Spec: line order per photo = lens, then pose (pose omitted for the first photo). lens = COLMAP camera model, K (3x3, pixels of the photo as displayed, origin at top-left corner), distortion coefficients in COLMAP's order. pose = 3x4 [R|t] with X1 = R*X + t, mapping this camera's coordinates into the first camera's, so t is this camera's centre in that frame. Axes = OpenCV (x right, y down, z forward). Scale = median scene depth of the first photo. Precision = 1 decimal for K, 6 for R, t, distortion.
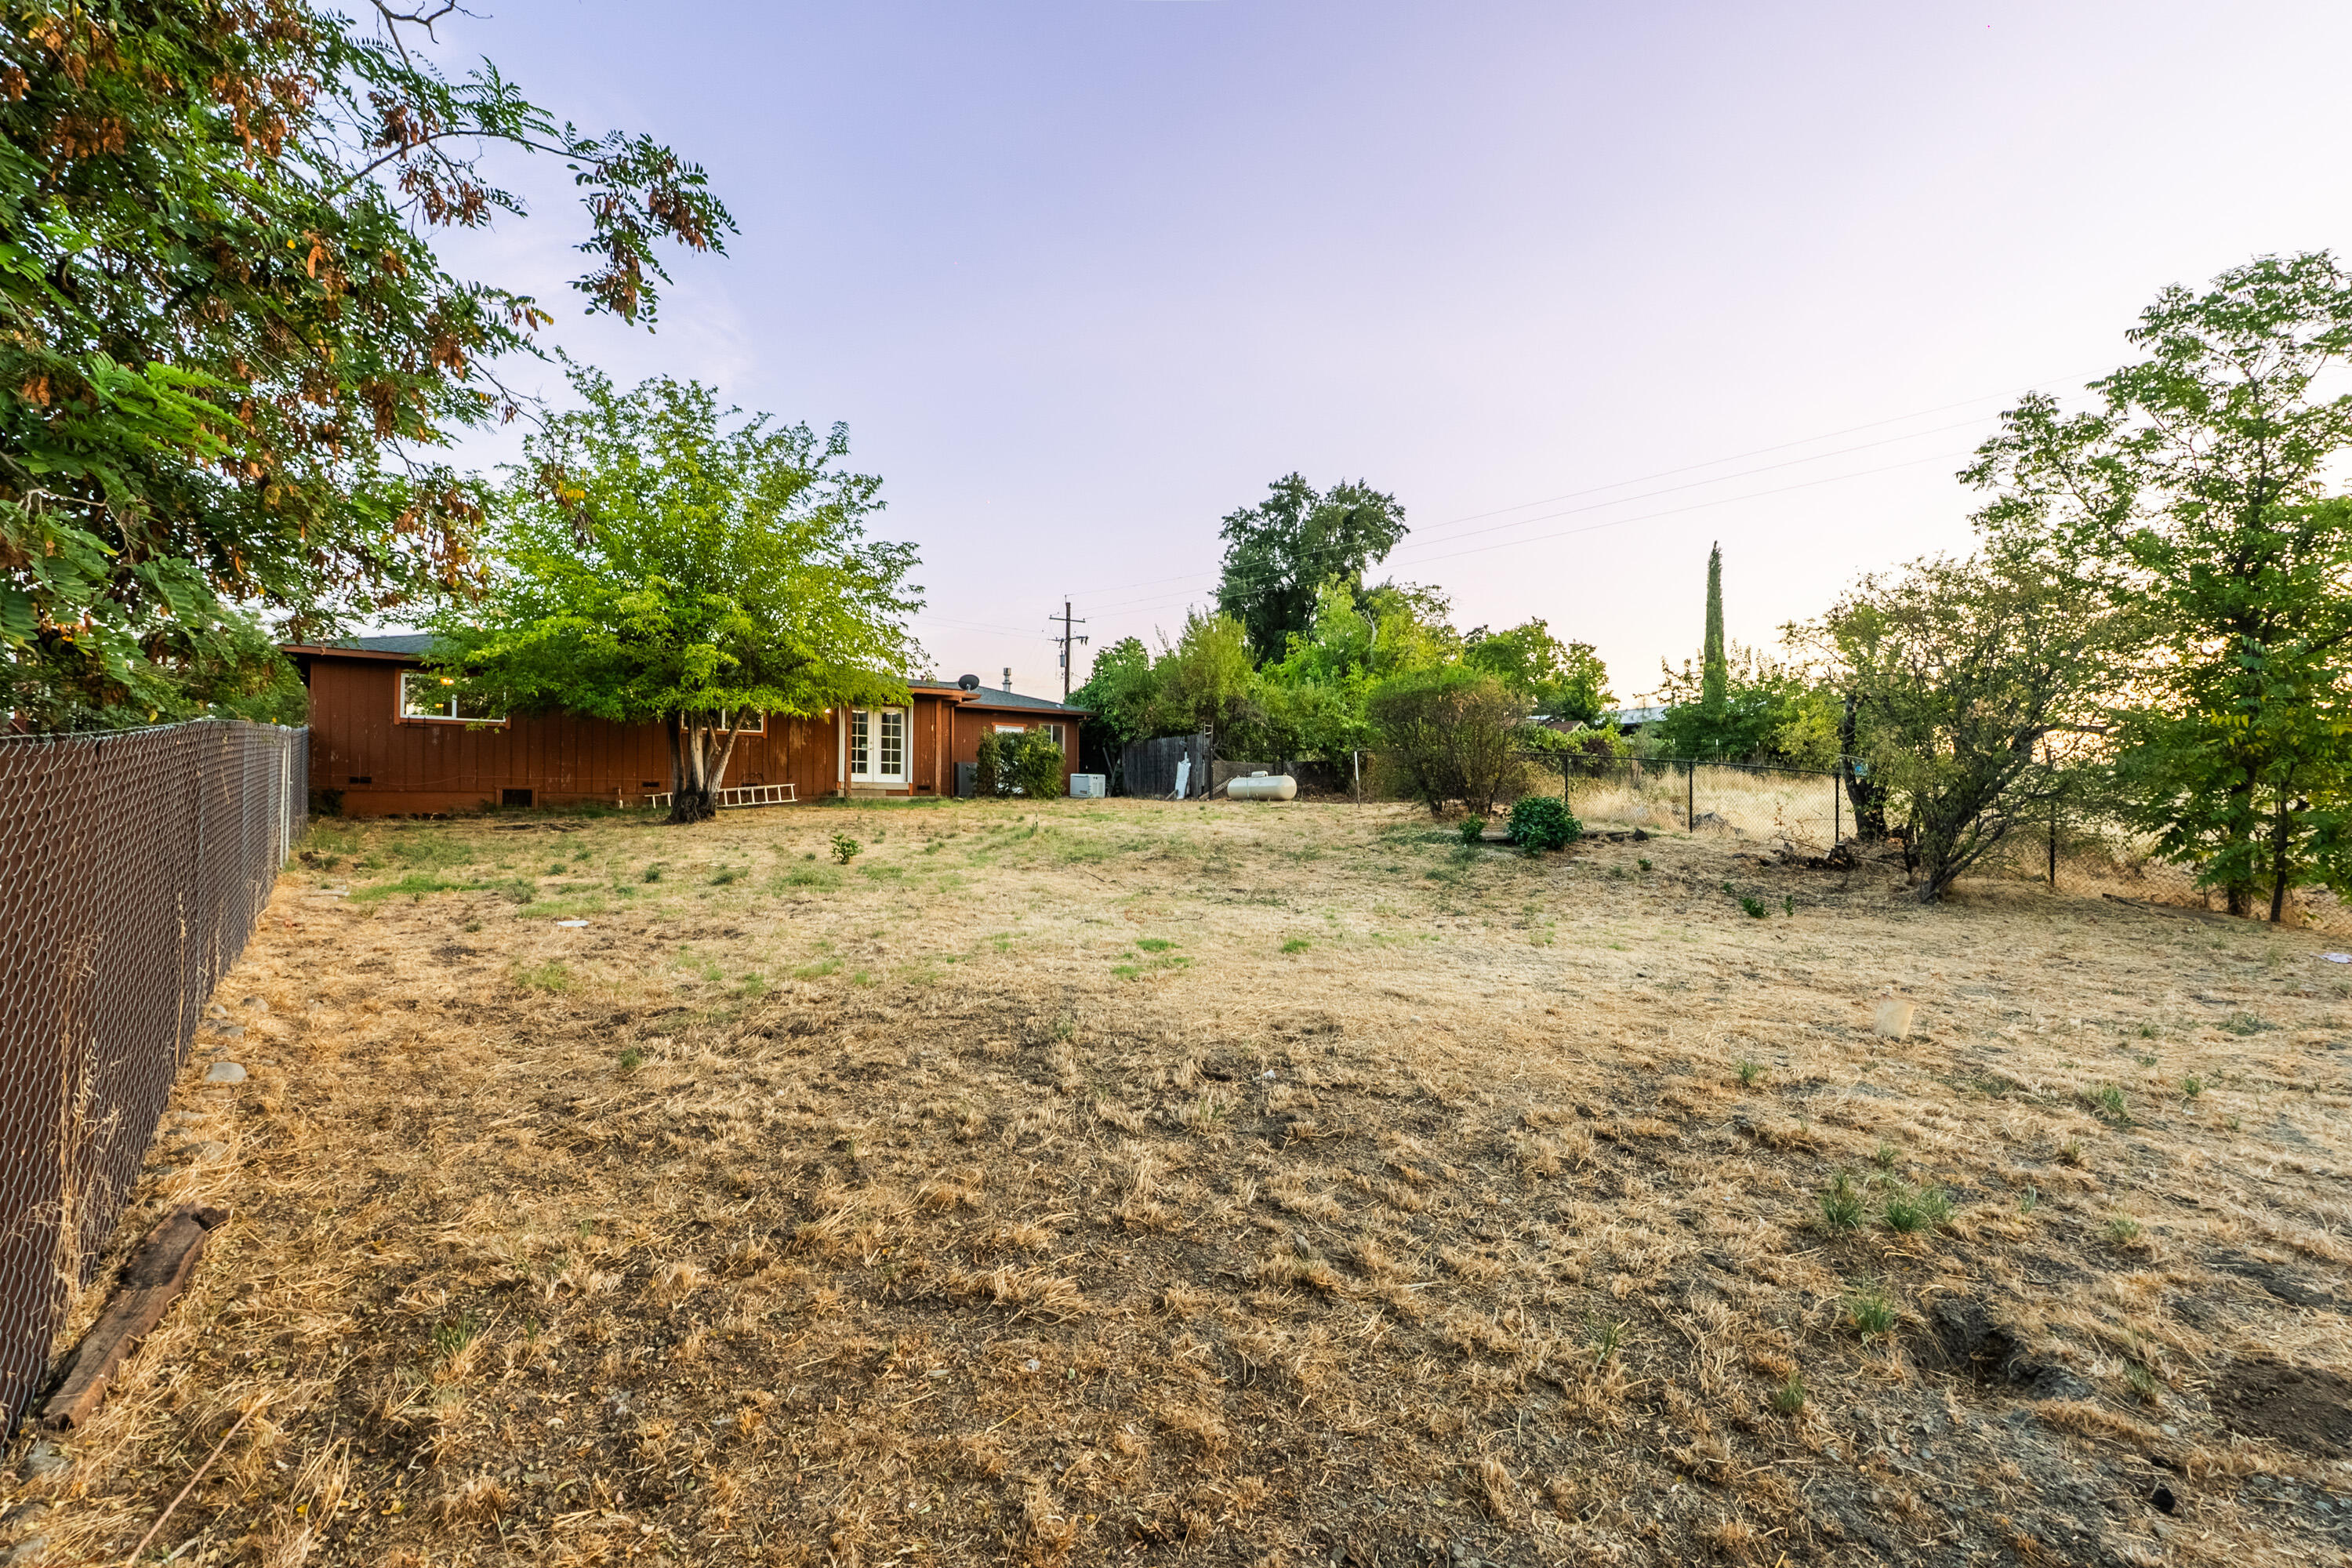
lens RADIAL K [[1060.1, 0, 1176.9], [0, 1060.1, 791.7], [0, 0, 1]] dist [-0.011497, 0.000472]
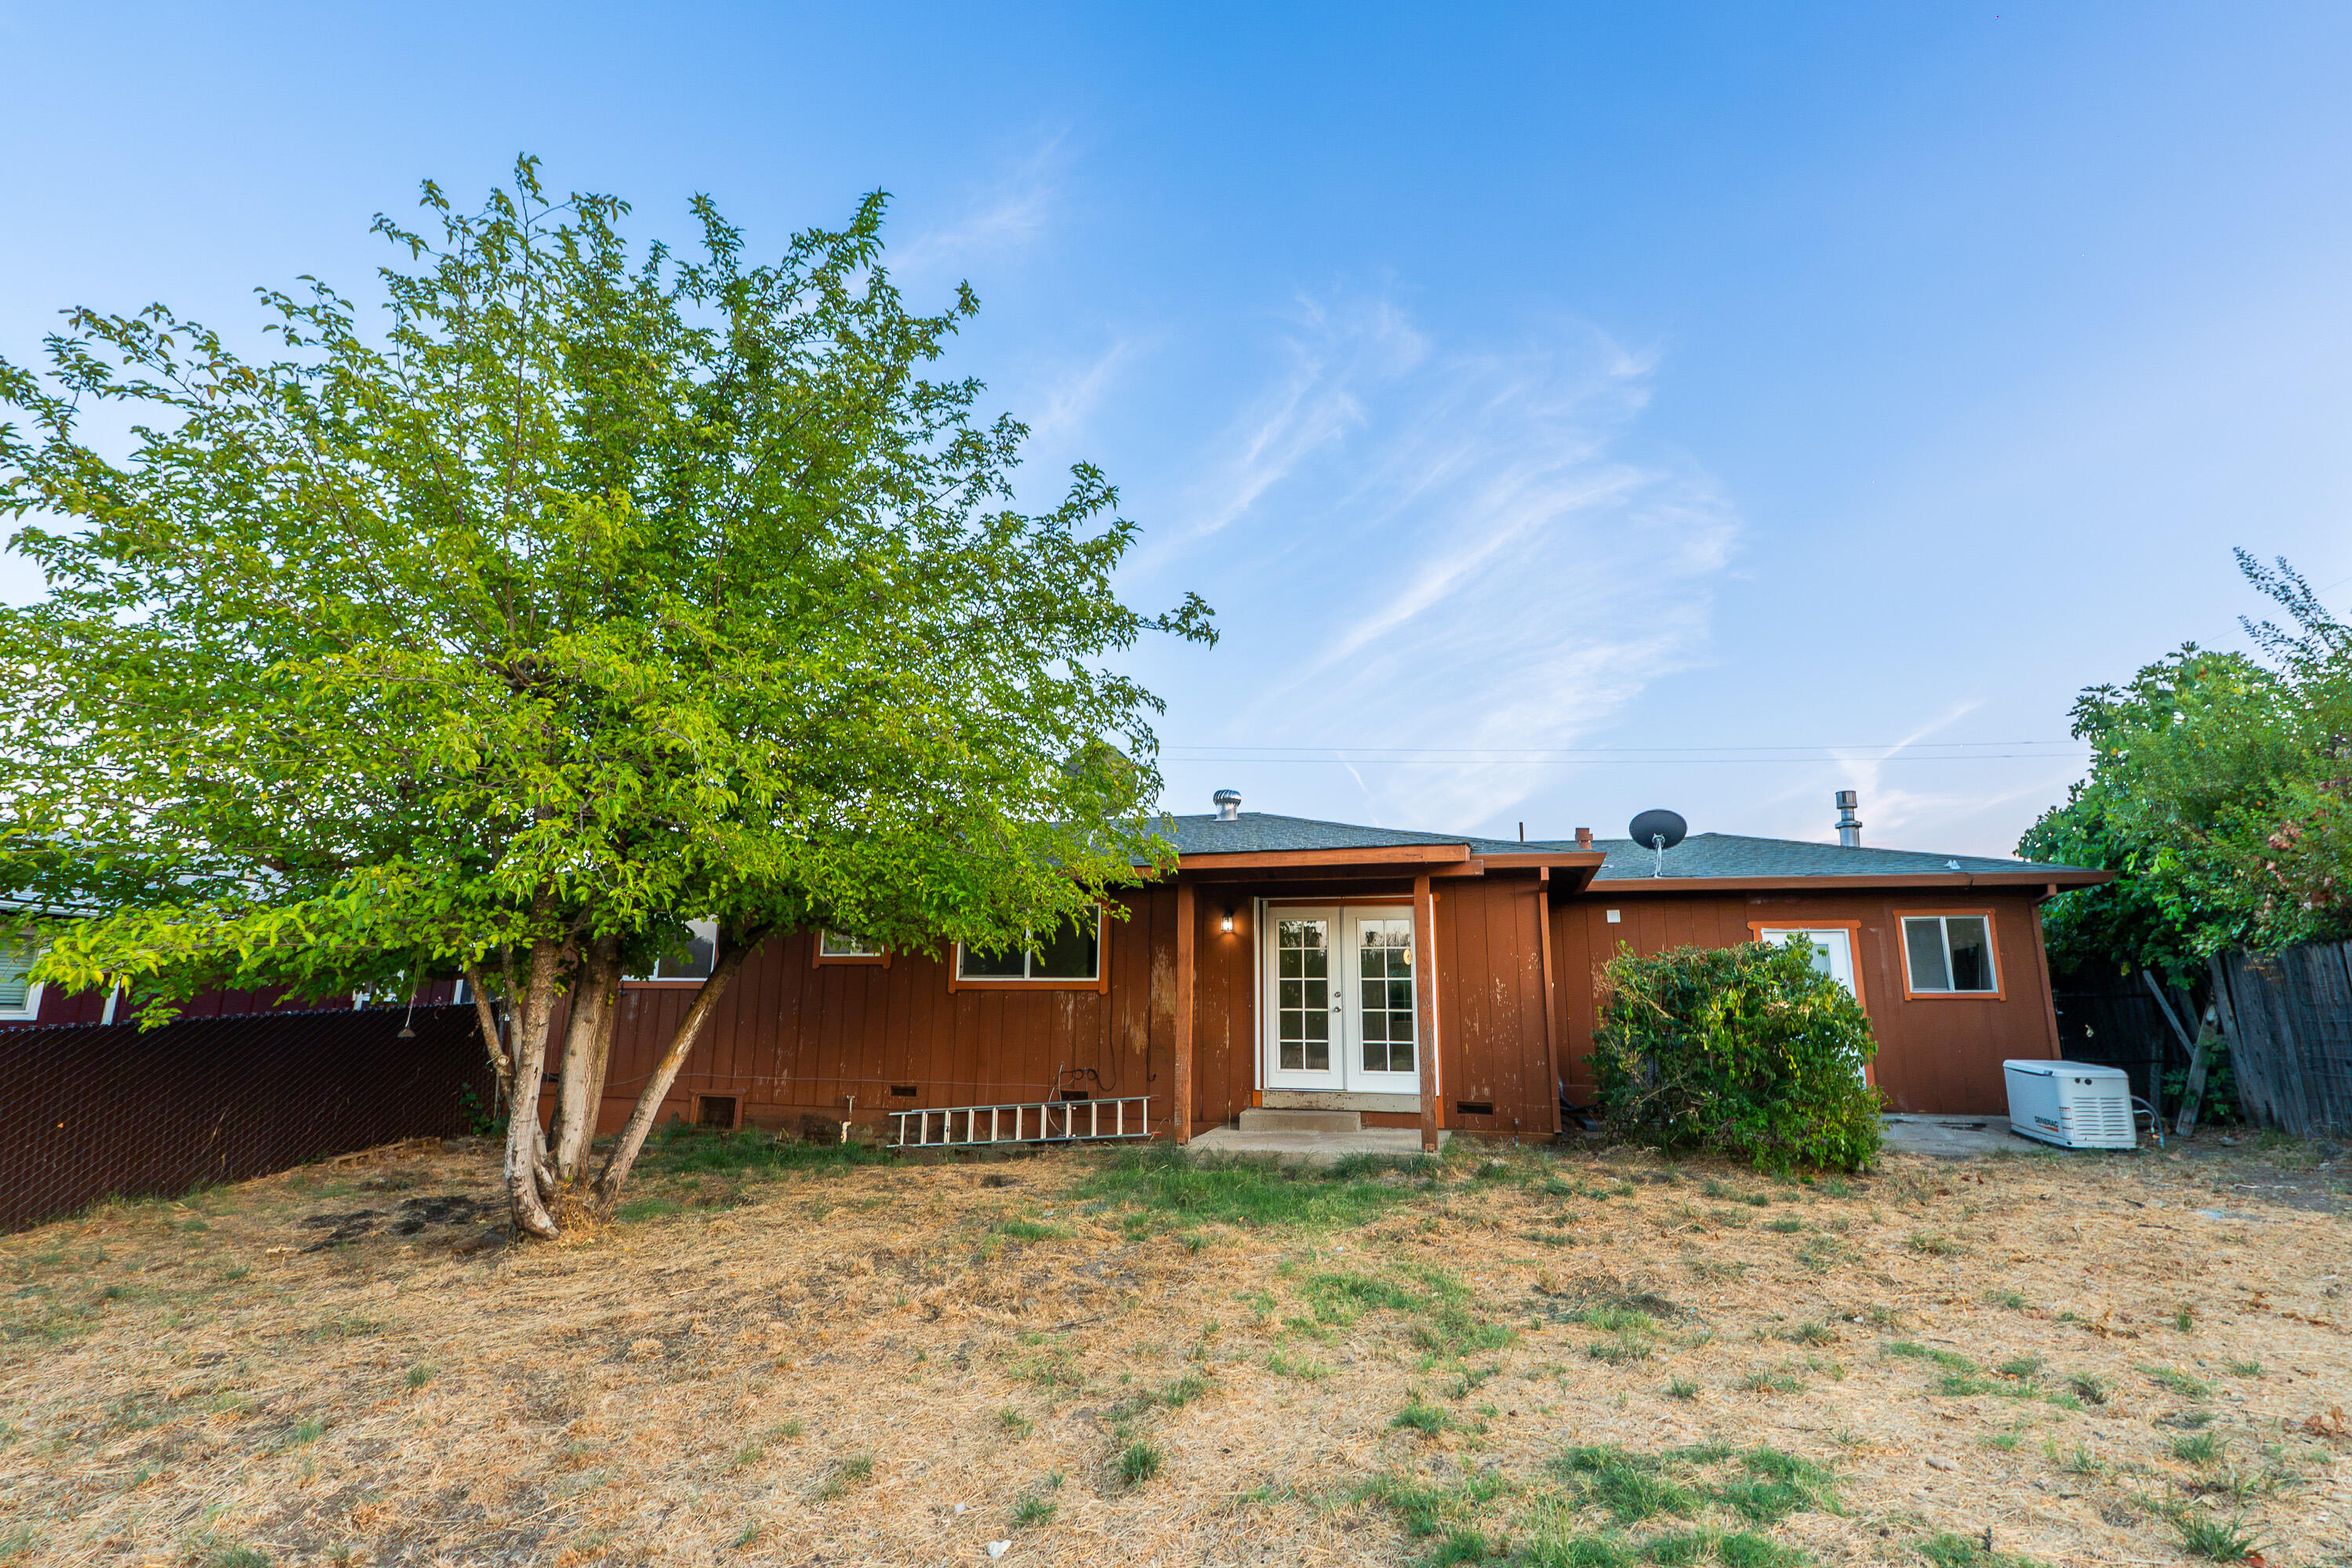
lens RADIAL K [[1060.1, 0, 1177.1], [0, 1060.1, 783.0], [0, 0, 1]] dist [-0.011497, 0.000472]
pose [[0.612129, -0.163613, -0.773647, 0.013635], [0.006286, 0.979337, -0.202139, -0.043121], [0.790733, 0.118872, 0.600509, 0.672056]]
